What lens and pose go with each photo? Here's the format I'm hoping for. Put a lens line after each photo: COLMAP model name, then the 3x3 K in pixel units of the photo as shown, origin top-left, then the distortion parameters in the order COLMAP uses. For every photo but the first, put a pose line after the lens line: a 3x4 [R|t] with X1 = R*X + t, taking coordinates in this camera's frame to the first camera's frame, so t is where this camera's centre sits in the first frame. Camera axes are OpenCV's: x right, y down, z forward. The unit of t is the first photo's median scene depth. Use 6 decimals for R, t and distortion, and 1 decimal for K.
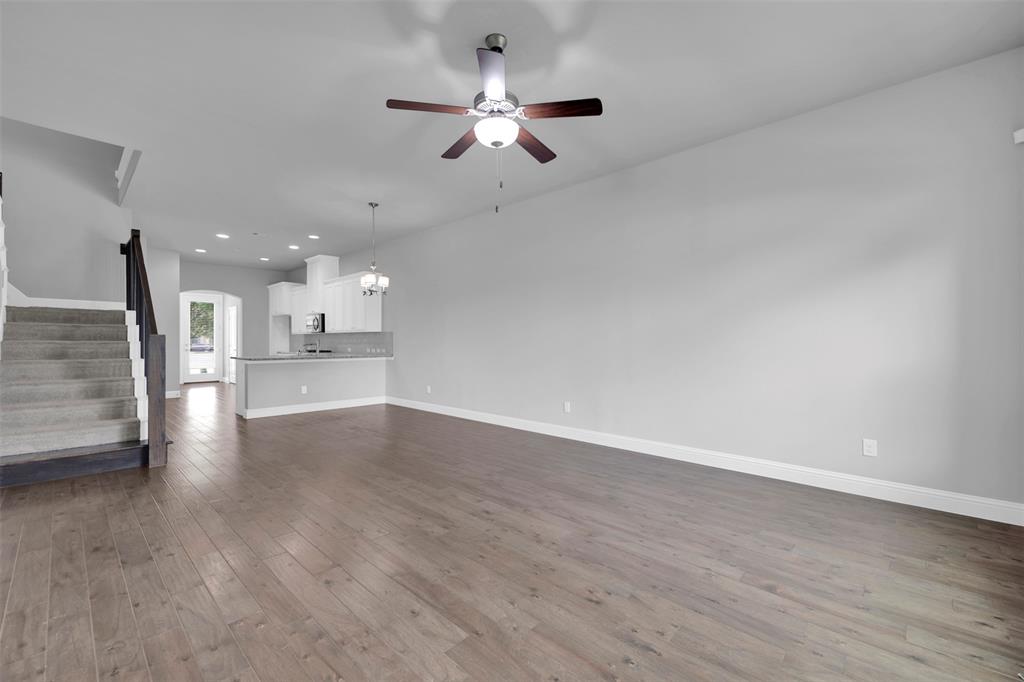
lens RADIAL K [[404.7, 0, 512.3], [0, 404.7, 343.2], [0, 0, 1]] dist [0.000272, 0.000005]
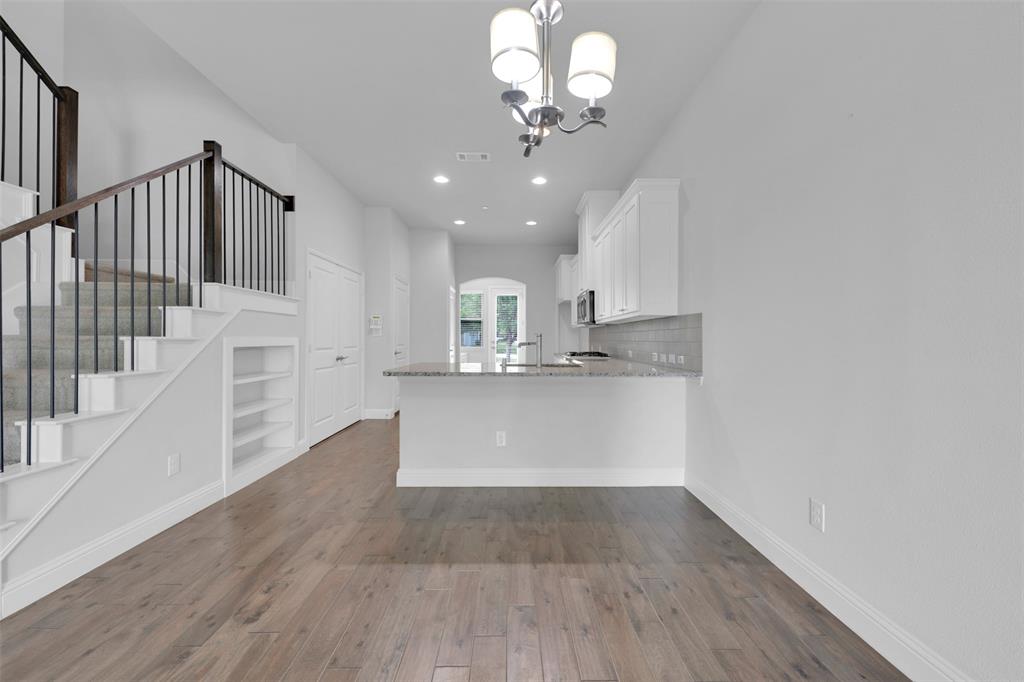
lens RADIAL K [[403.1, 0, 517.7], [0, 403.1, 335.6], [0, 0, 1]] dist [0.000779, 0.000074]
pose [[0.684226, -0.006018, -0.729246, -0.110681], [-0.002886, 0.999936, -0.010959, -0.001234], [0.729265, 0.009603, 0.684164, 0.499295]]
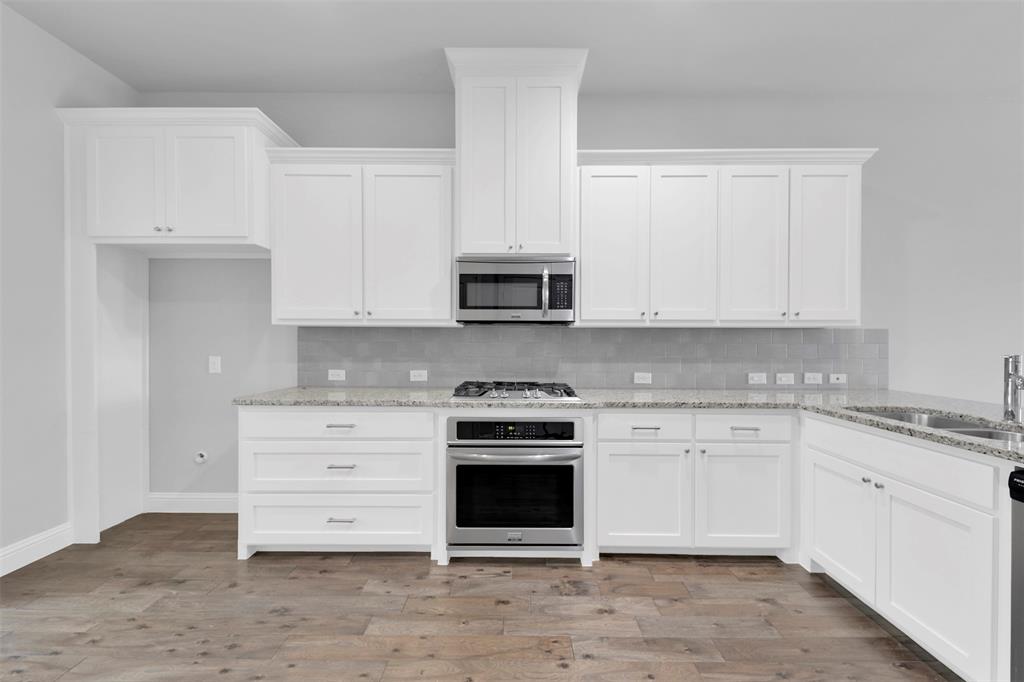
lens RADIAL K [[378.5, 0, 512.0], [0, 378.5, 341.0], [0, 0, 1]] dist [0.001861, 0.000024]
pose [[0.744386, 0.000358, 0.667749, -0.654387], [-0.002328, 0.999995, 0.002058, -0.014032], [-0.667745, -0.003086, 0.744384, 0.788247]]
